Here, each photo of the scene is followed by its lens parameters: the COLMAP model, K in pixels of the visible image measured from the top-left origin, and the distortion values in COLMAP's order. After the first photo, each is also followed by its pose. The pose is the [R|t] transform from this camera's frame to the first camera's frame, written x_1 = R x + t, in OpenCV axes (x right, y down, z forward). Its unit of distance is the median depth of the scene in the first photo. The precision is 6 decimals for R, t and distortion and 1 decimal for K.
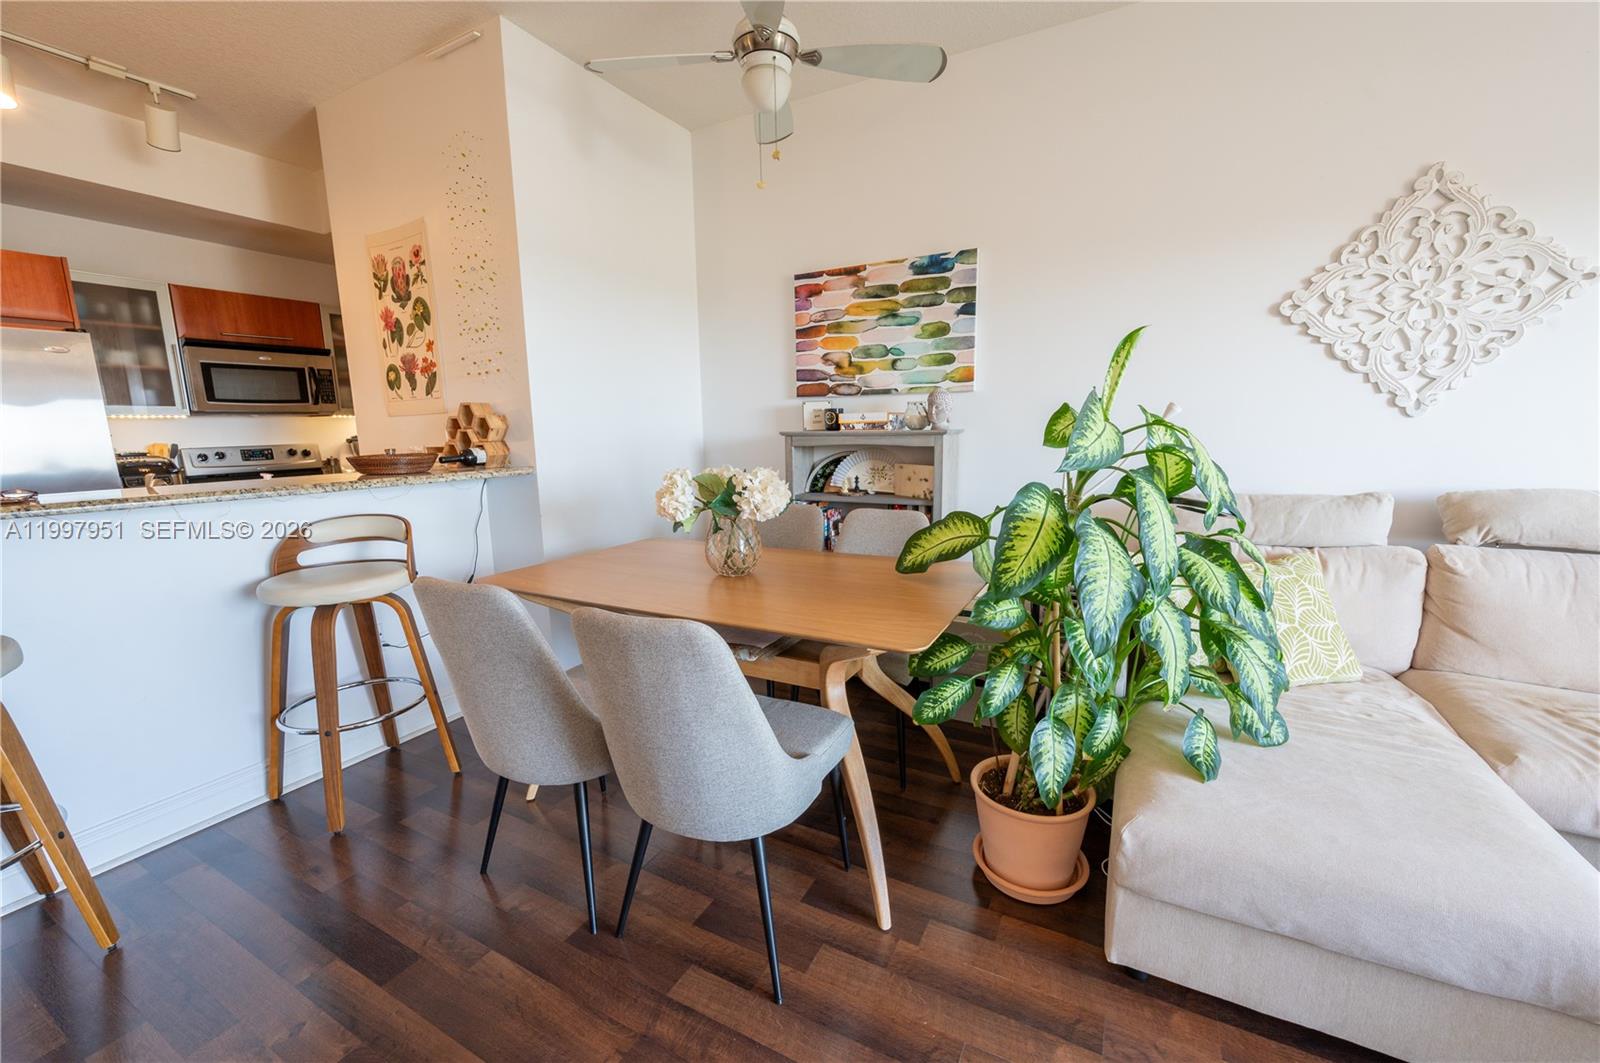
lens RADIAL K [[632.8, 0, 804.2], [0, 632.8, 532.2], [0, 0, 1]] dist [-0.010959, 0.001902]
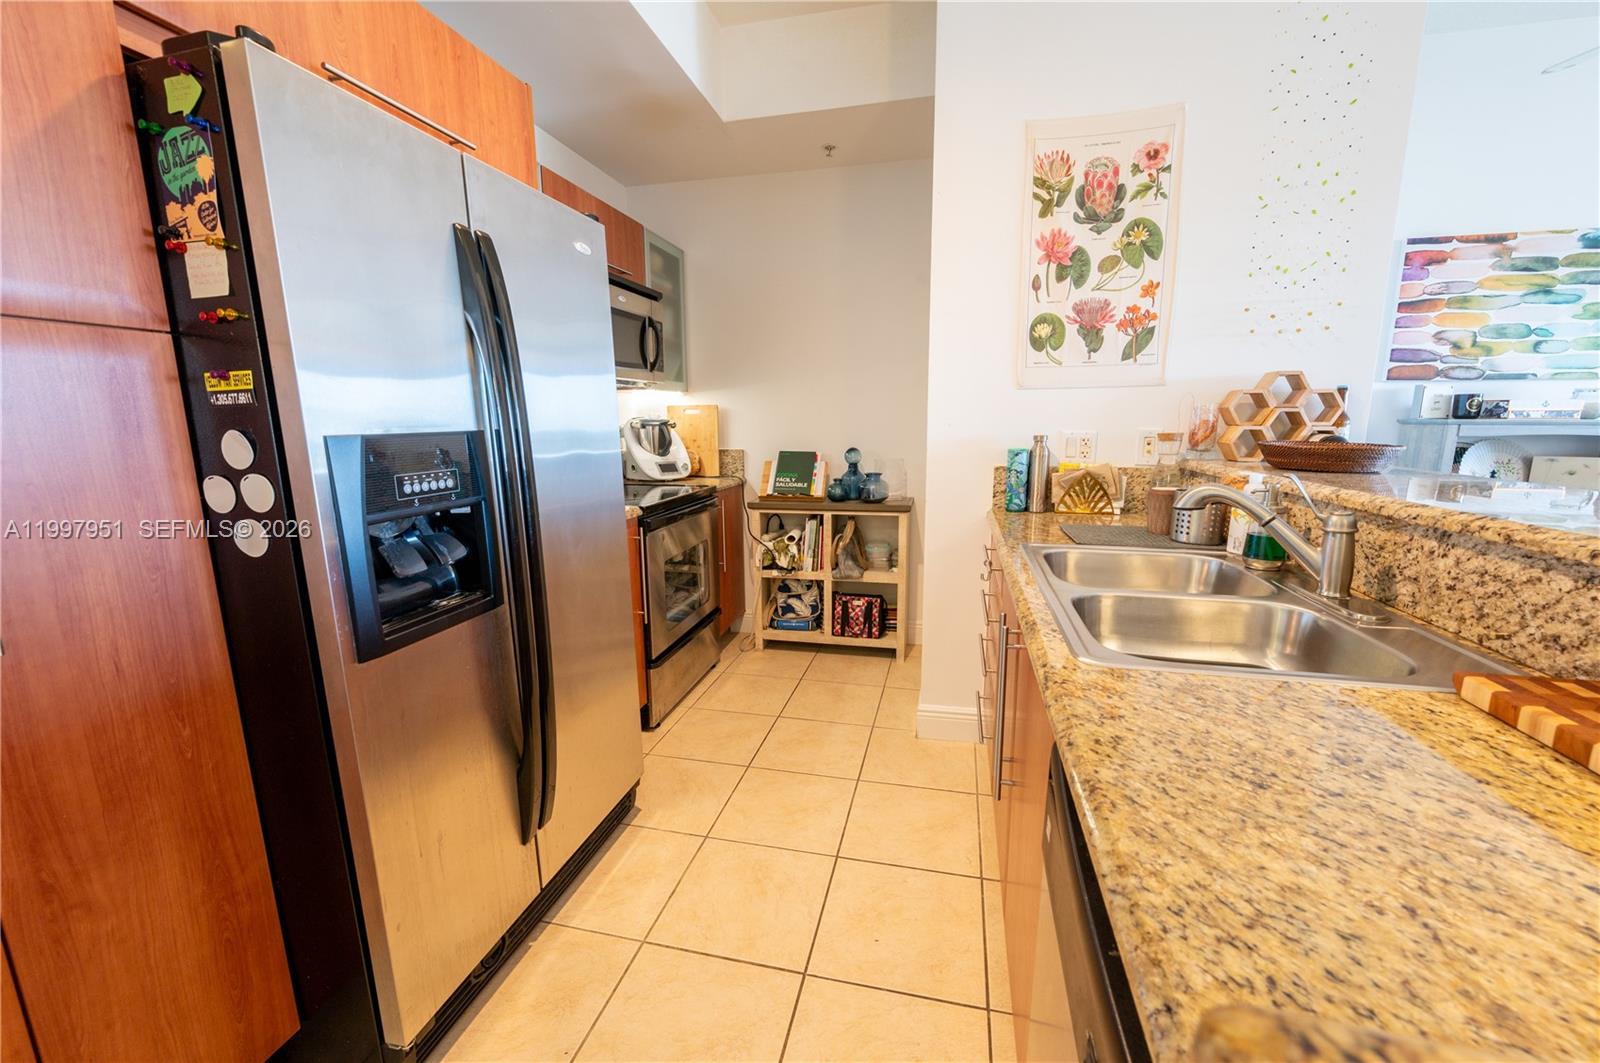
lens RADIAL K [[632.8, 0, 804.2], [0, 632.8, 532.2], [0, 0, 1]] dist [-0.010959, 0.001902]
pose [[0.966811, -0.033359, 0.253306, -1.170349], [0.030782, 0.999426, 0.014131, -0.046815], [-0.253632, -0.005865, 0.967283, 0.419690]]
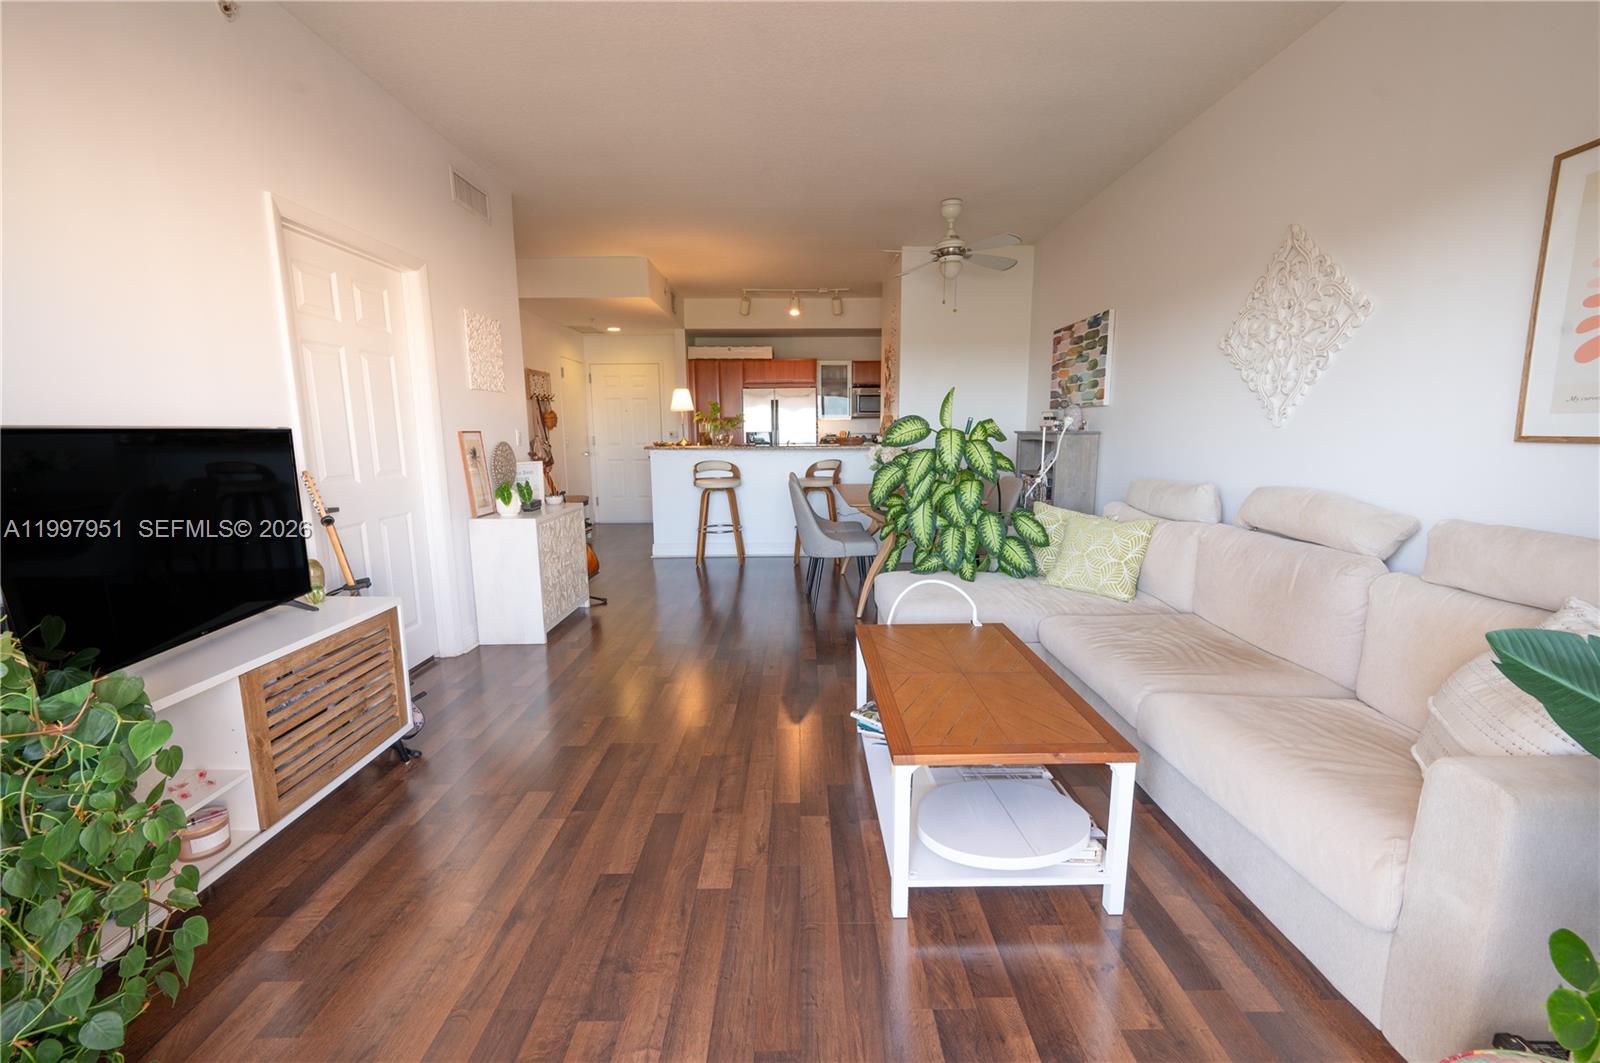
lens RADIAL K [[632.8, 0, 804.2], [0, 632.8, 532.2], [0, 0, 1]] dist [-0.010959, 0.001902]
pose [[0.479642, 0.154514, -0.863753, 1.243502], [-0.147975, 0.984519, 0.093947, 0.030286], [0.864897, 0.082753, 0.495081, -0.297014]]
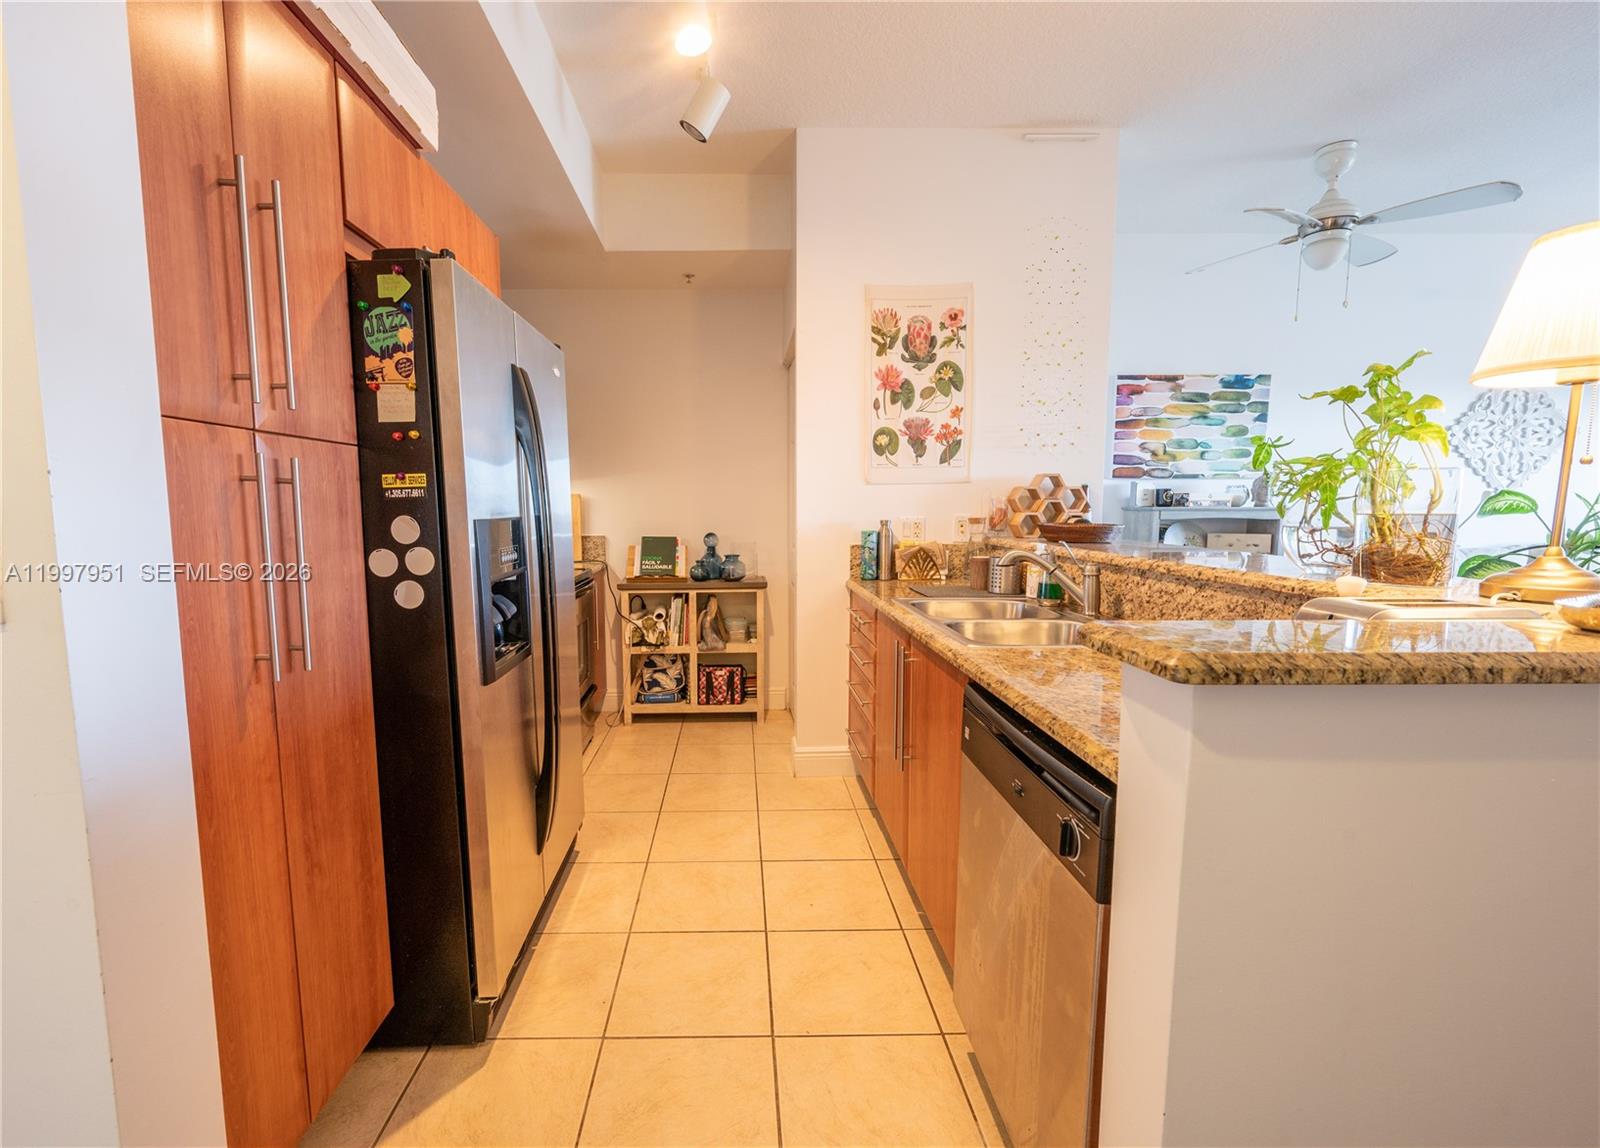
lens RADIAL K [[692.9, 0, 739.2], [0, 692.9, 575.0], [0, 0, 1]] dist [-0.003480, -0.000393]
pose [[0.878375, -0.034657, 0.476714, -1.407002], [0.068015, 0.996281, -0.052892, -0.018552], [-0.473109, 0.078882, 0.877466, 0.259943]]
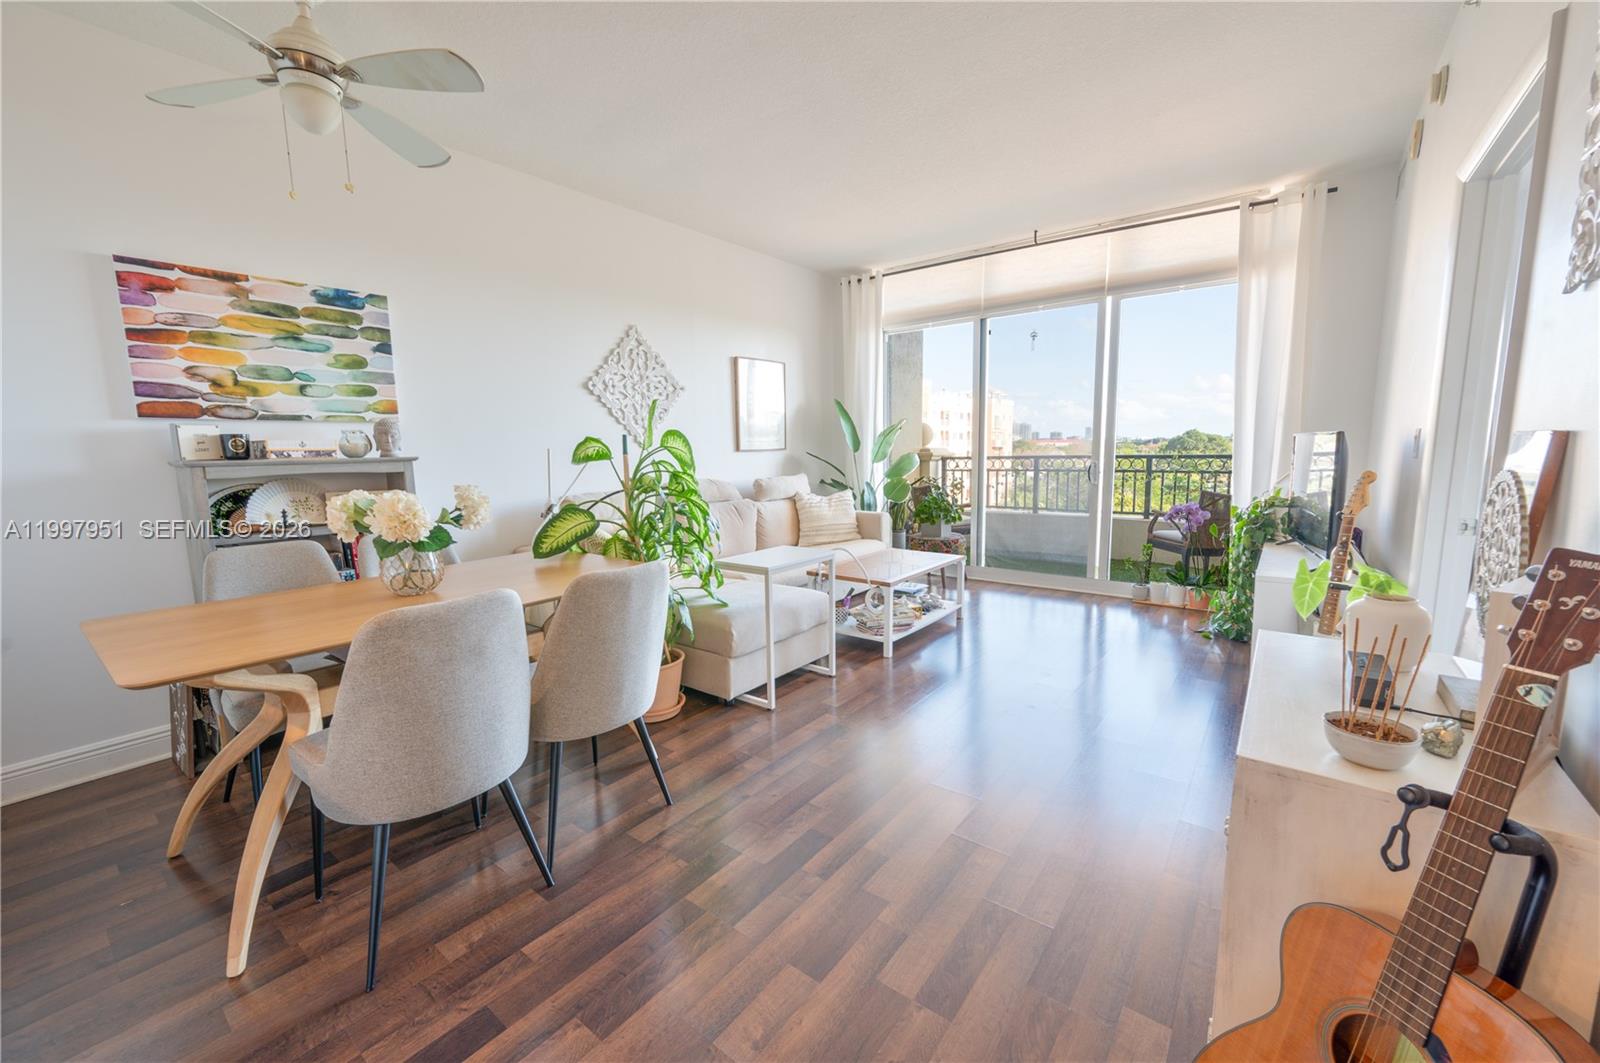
lens RADIAL K [[630.1, 0, 800.0], [0, 630.1, 531.5], [0, 0, 1]] dist [-0.000463, -0.000285]
pose [[0.173058, -0.118492, 0.977758, -0.716614], [0.176885, 0.980335, 0.087497, -0.008081], [-0.968898, 0.157809, 0.190614, 0.136003]]
